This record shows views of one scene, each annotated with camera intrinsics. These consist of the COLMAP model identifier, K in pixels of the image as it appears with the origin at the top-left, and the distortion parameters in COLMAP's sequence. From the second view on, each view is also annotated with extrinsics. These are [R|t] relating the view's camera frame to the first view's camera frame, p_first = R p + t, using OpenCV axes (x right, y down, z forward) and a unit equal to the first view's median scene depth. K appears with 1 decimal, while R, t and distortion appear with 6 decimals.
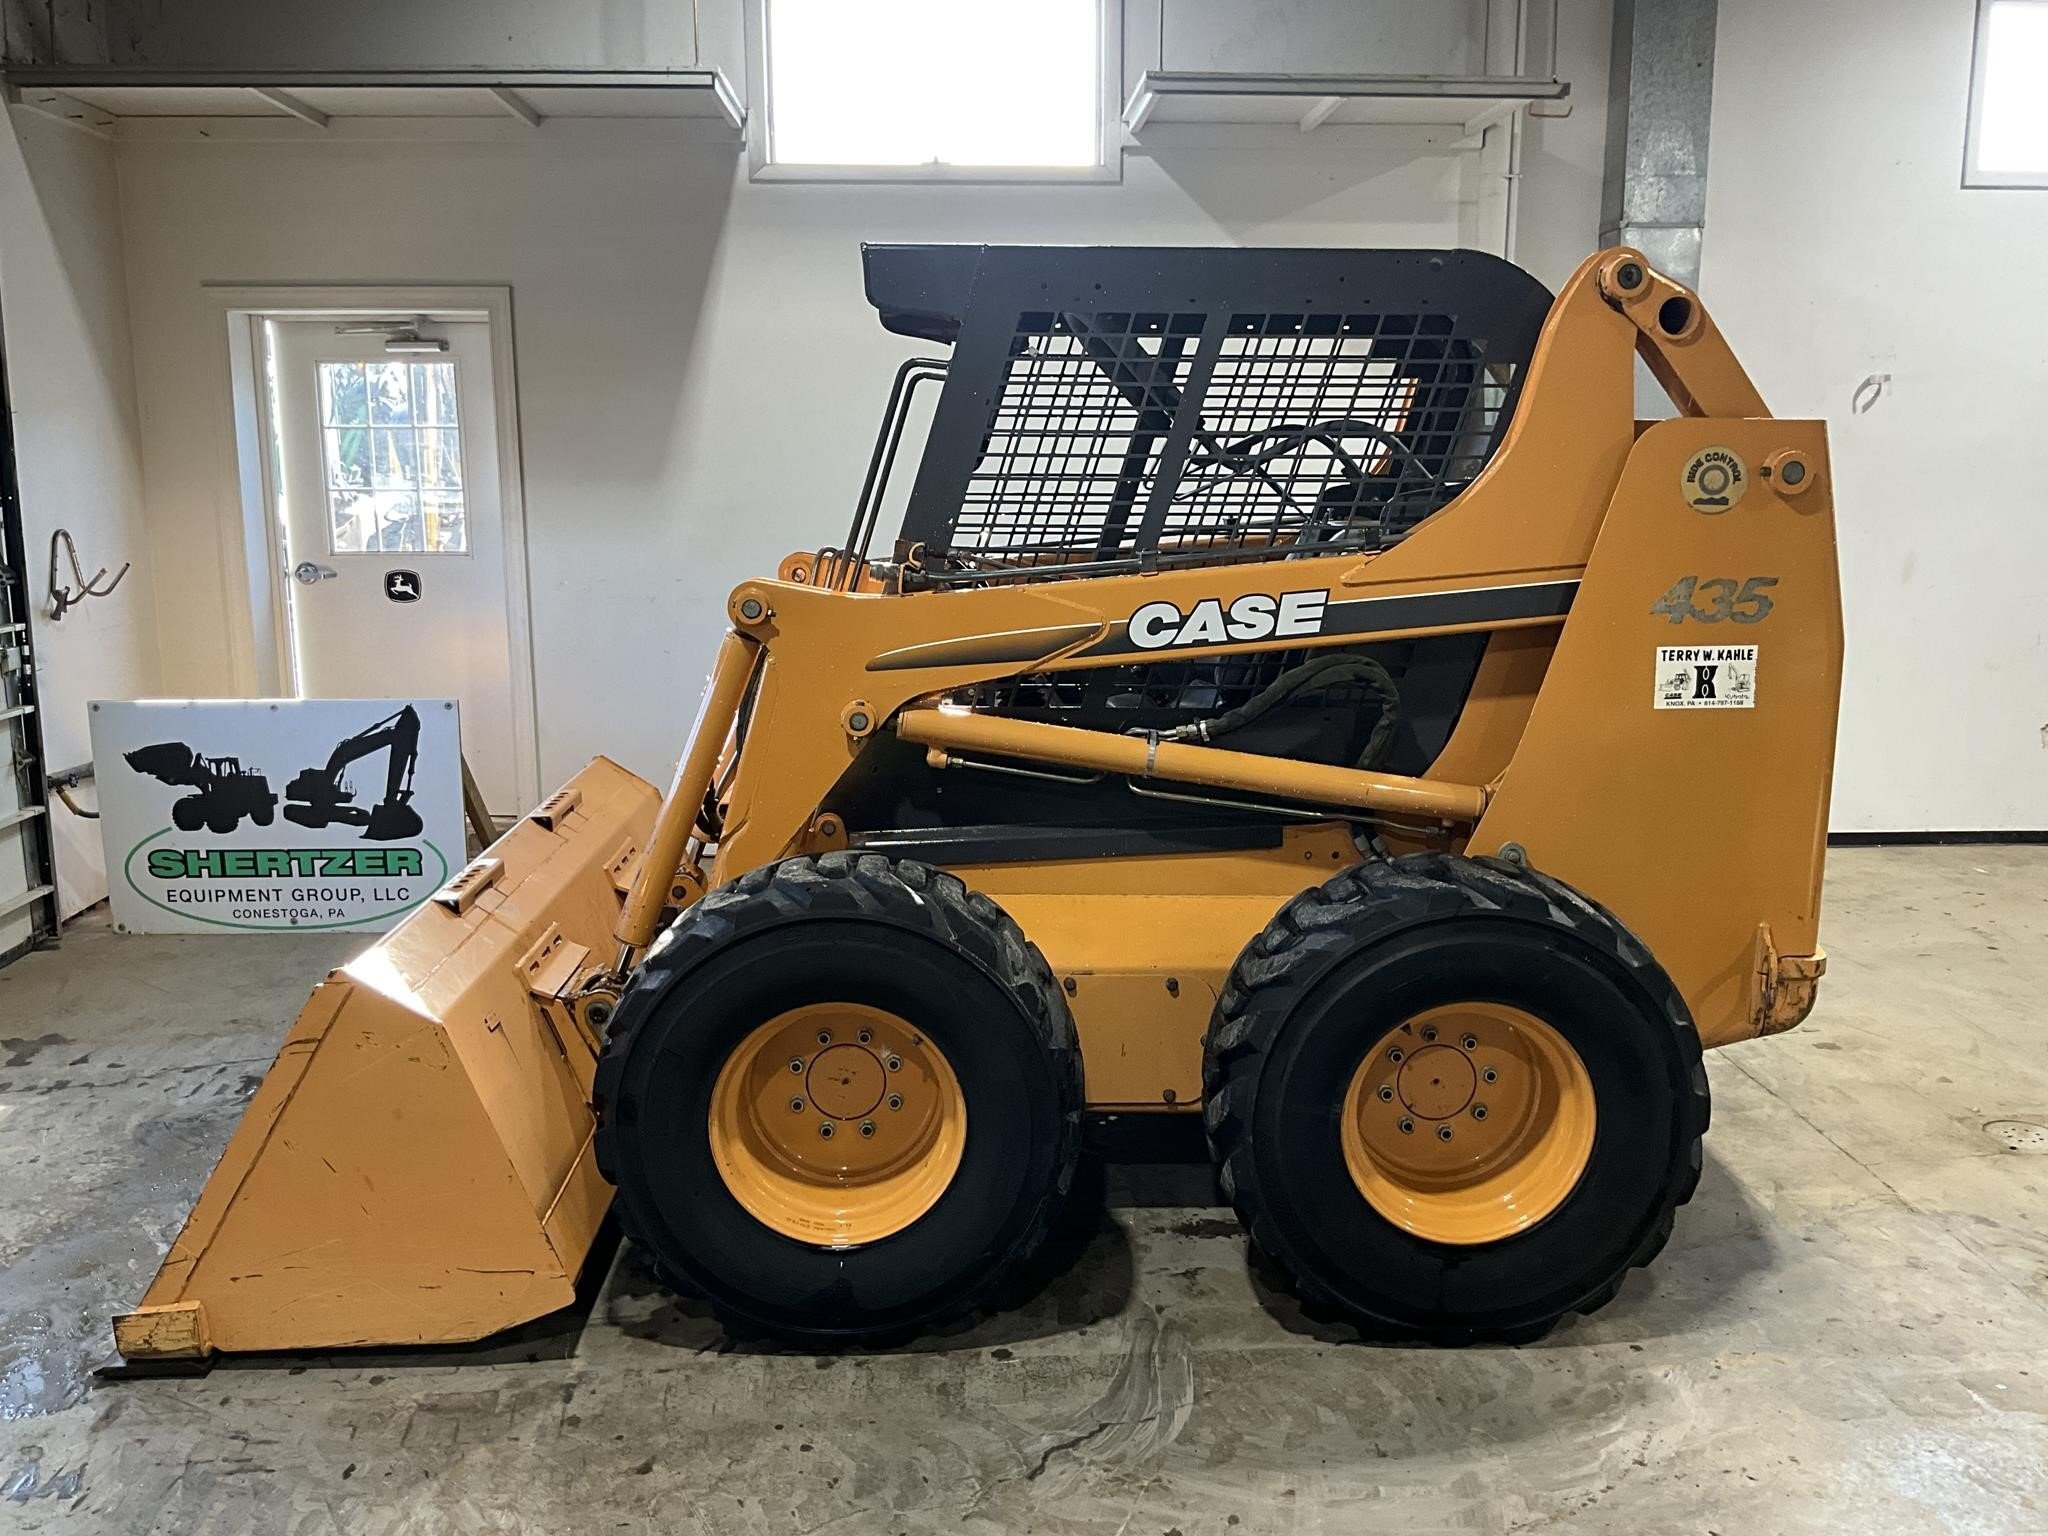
lens RADIAL K [[1690.0, 0, 1020.0], [0, 1690.0, 770.1], [0, 0, 1]] dist [0.103981, -0.213545]
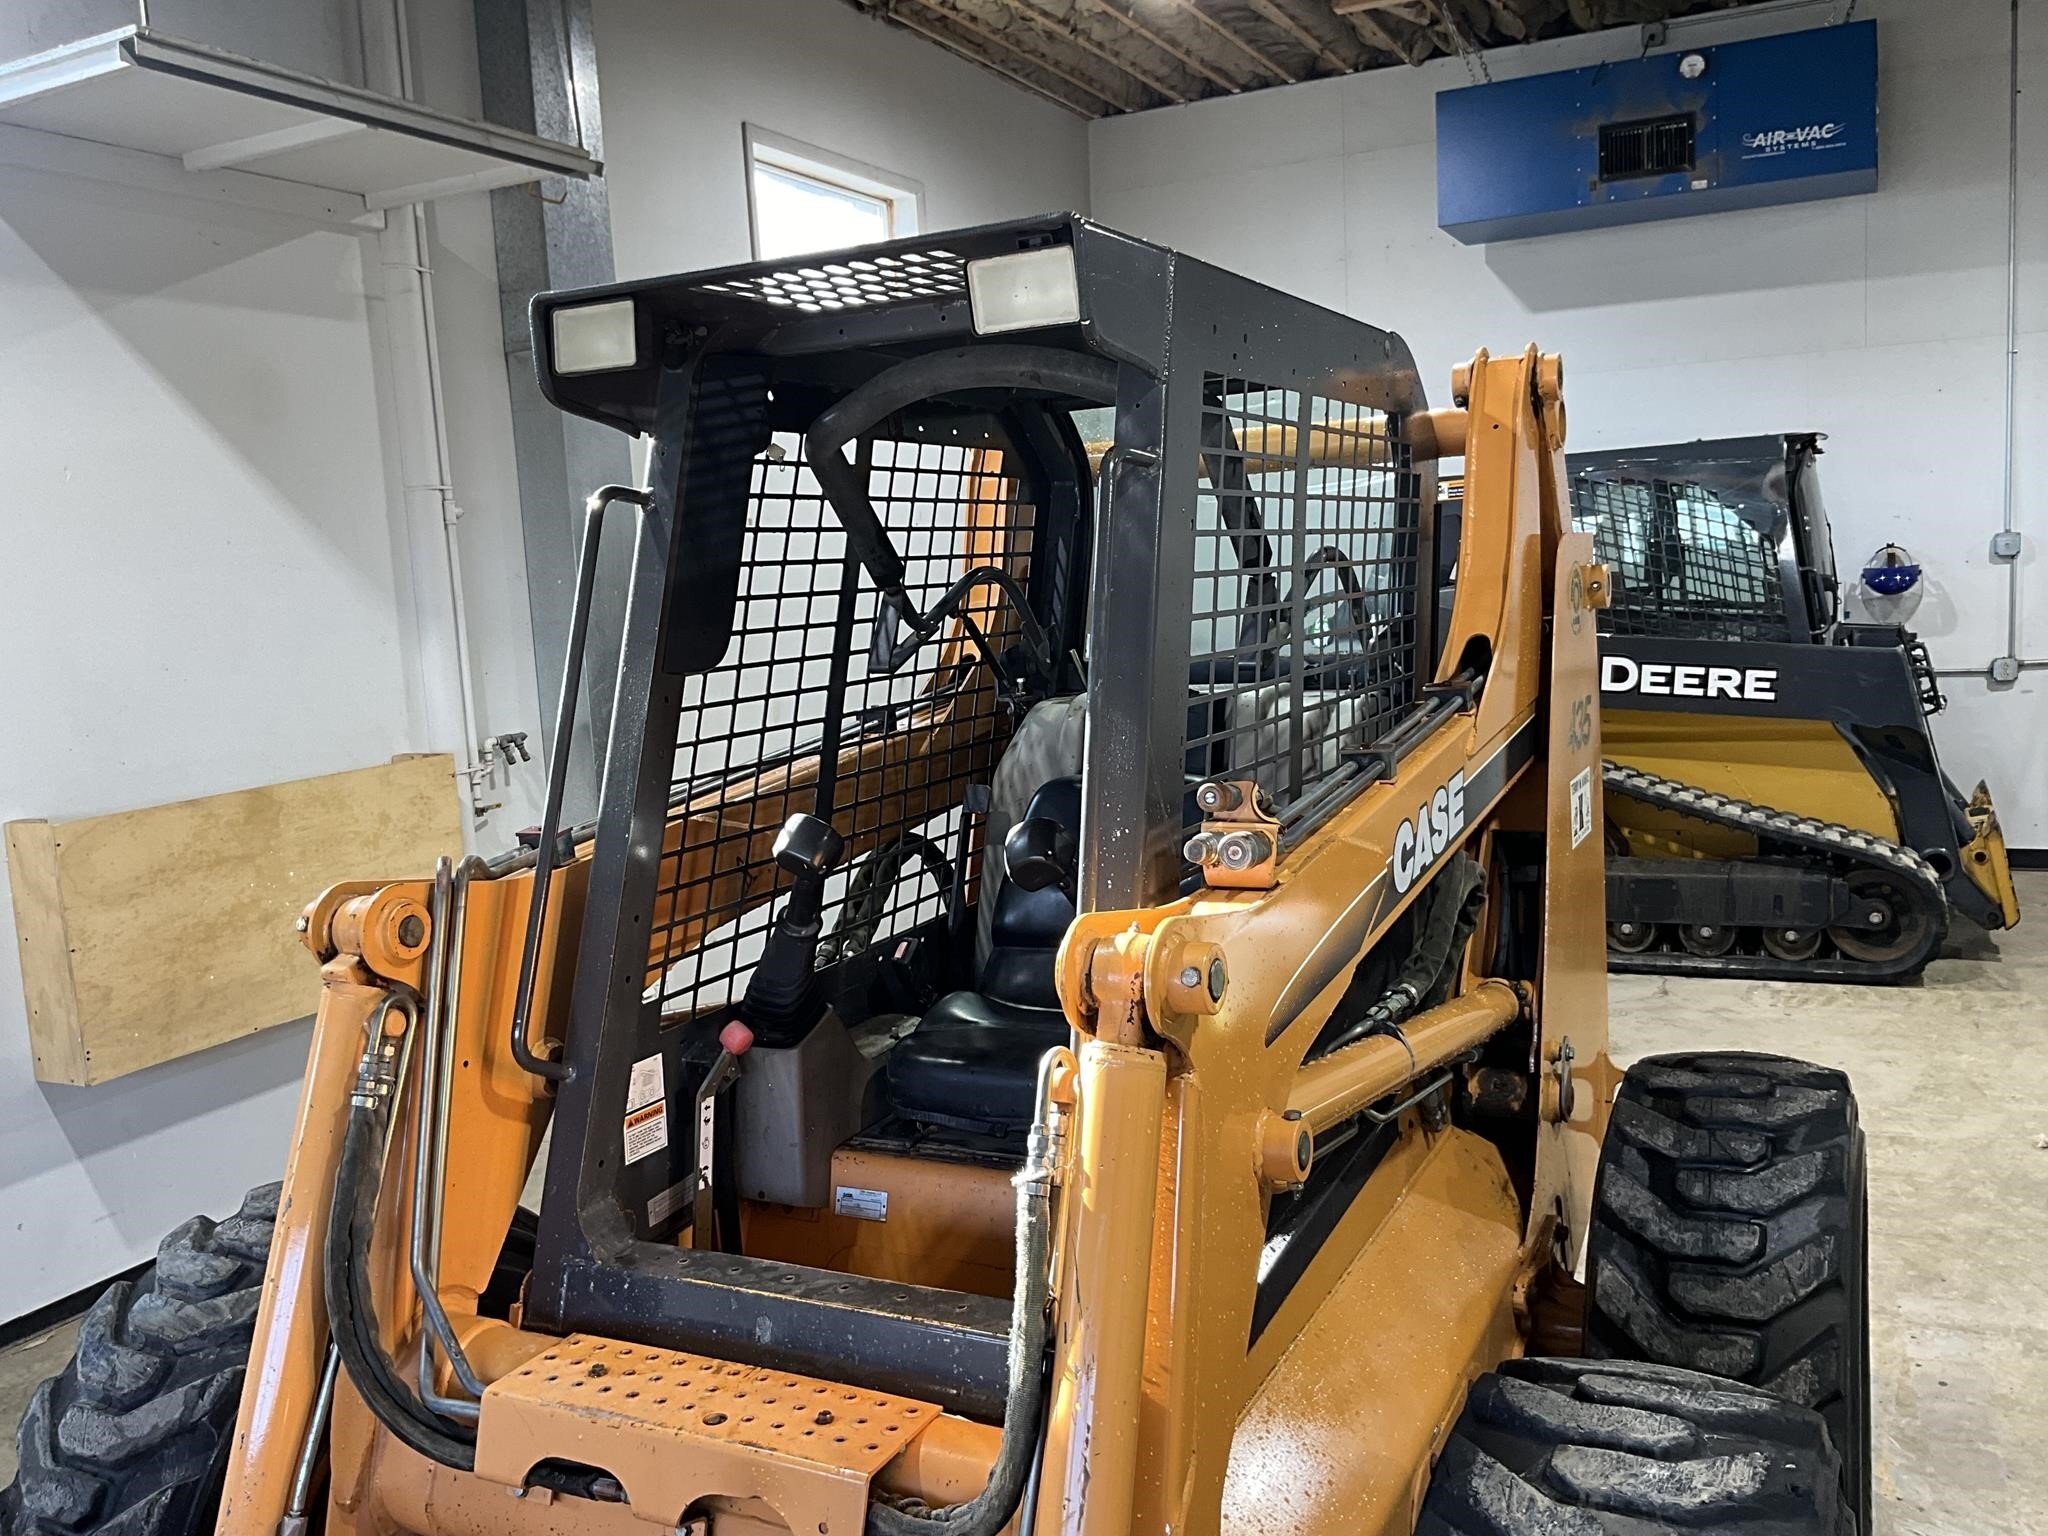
lens RADIAL K [[1692.9, 0, 1024.0], [0, 1692.9, 768.0], [0, 0, 1]] dist [0.109787, -0.234307]
pose [[0.479524, -0.134929, 0.867093, -0.550880], [0.218056, 0.975438, 0.031198, -0.170744], [-0.850005, 0.174114, 0.497168, 0.793044]]
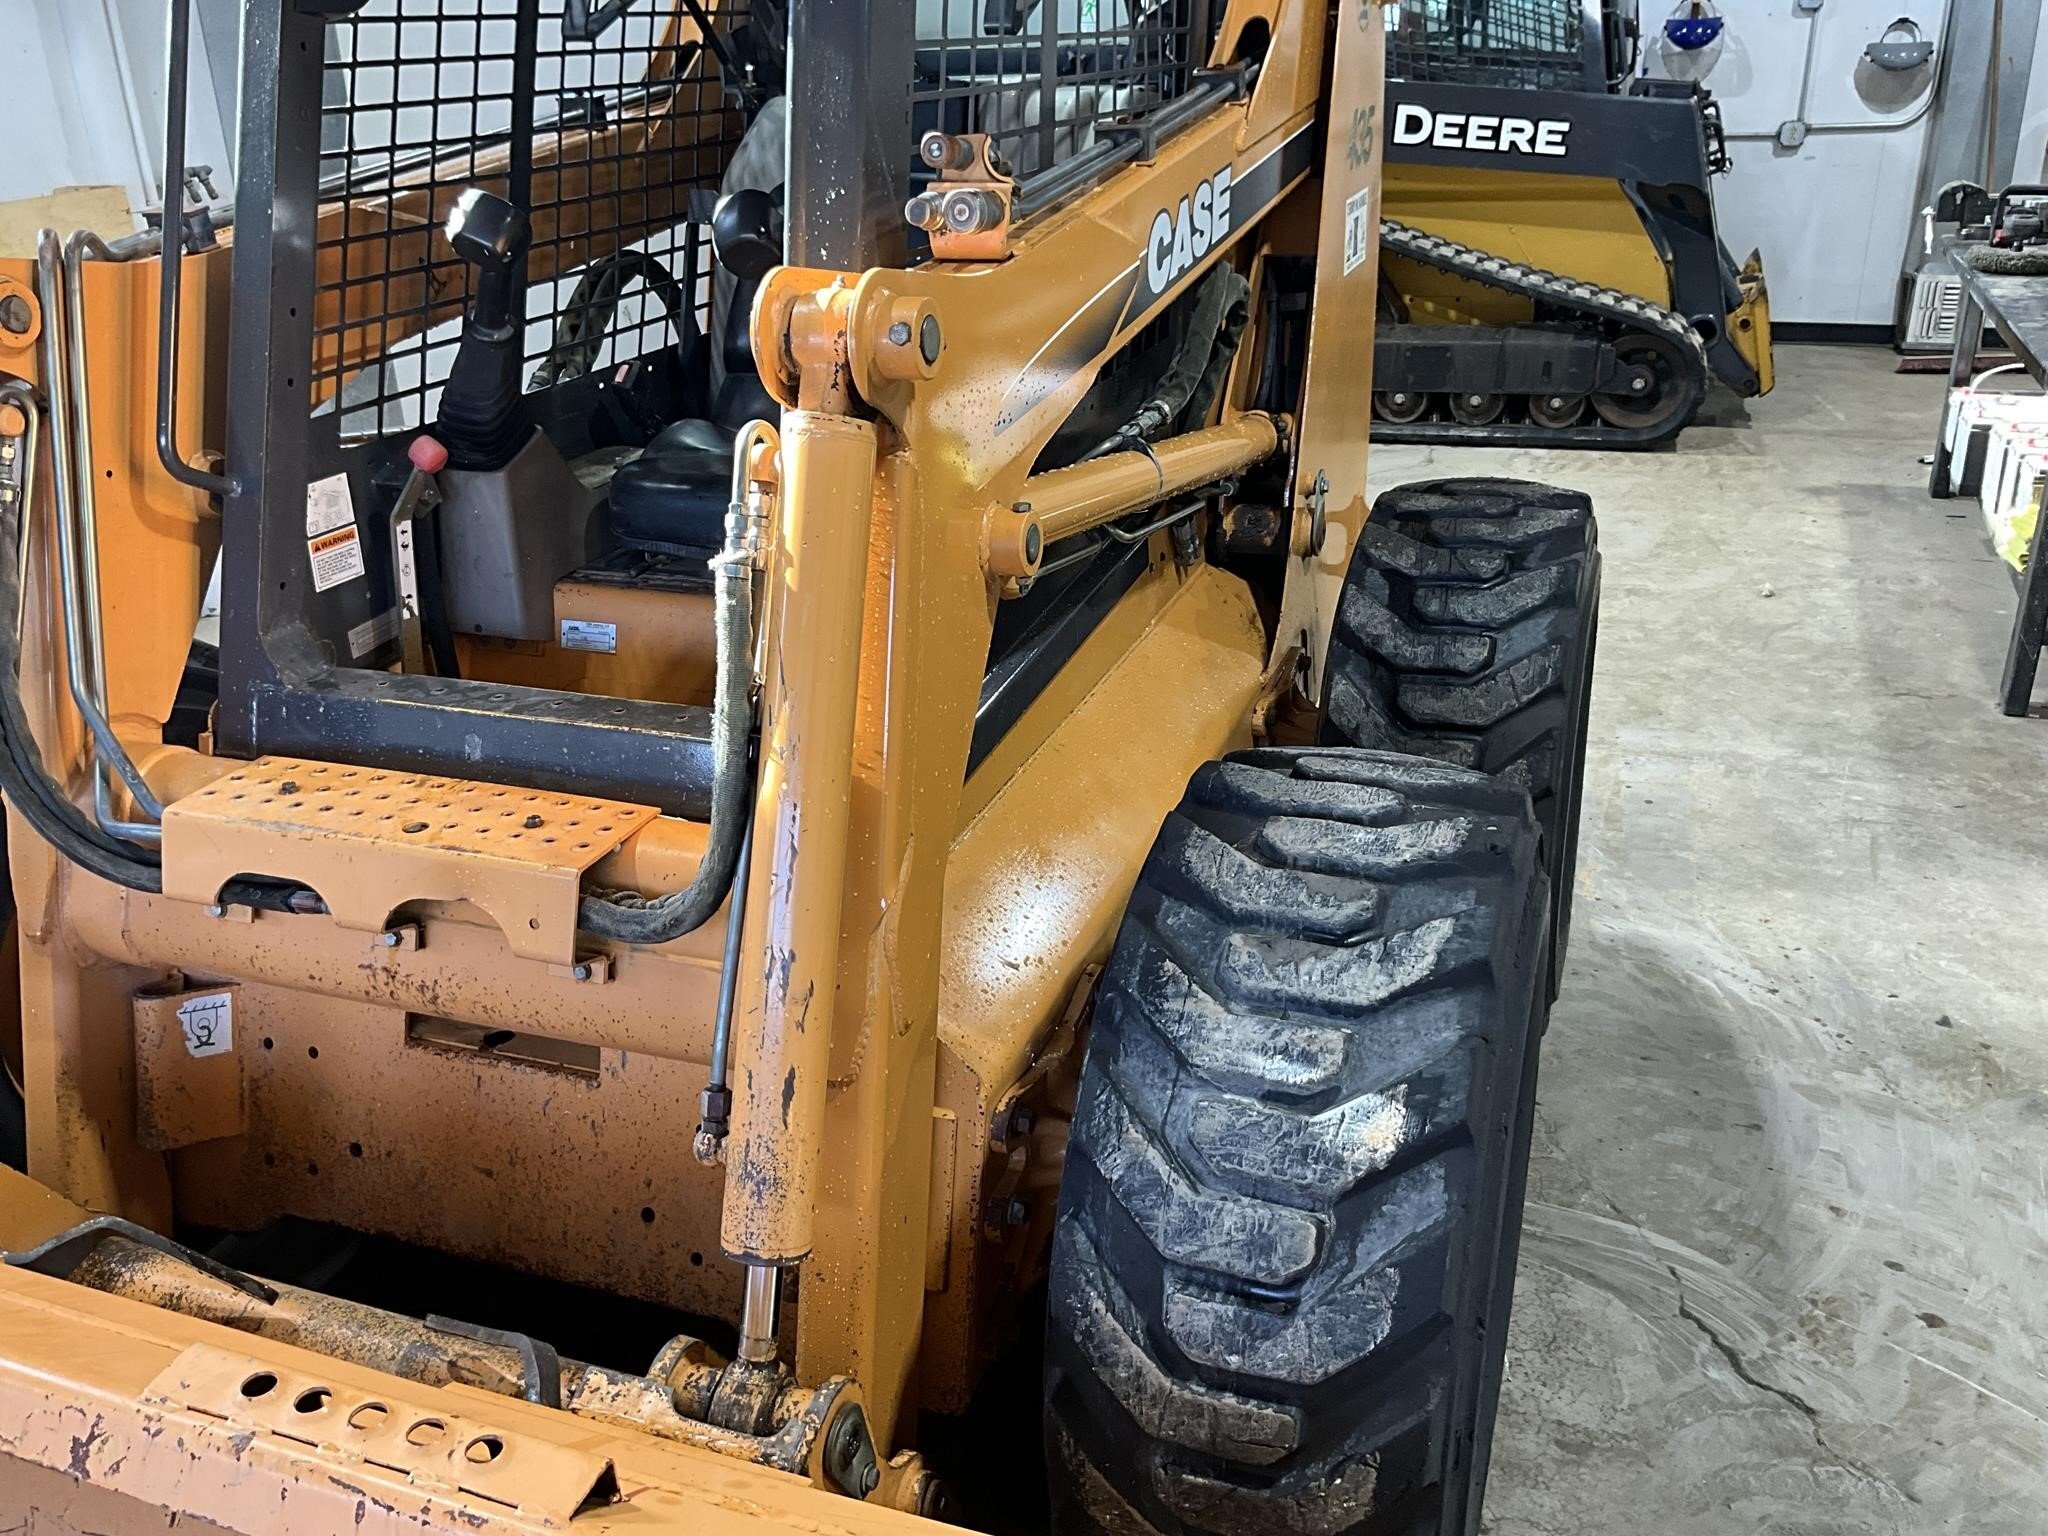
lens RADIAL K [[1689.1, 0, 1019.7], [0, 1689.1, 768.0], [0, 0, 1]] dist [0.111456, -0.219283]
pose [[0.375149, -0.387171, 0.842236, -0.516854], [0.205484, 0.920725, 0.331725, -0.127808], [-0.903903, 0.048620, 0.424966, 0.796818]]
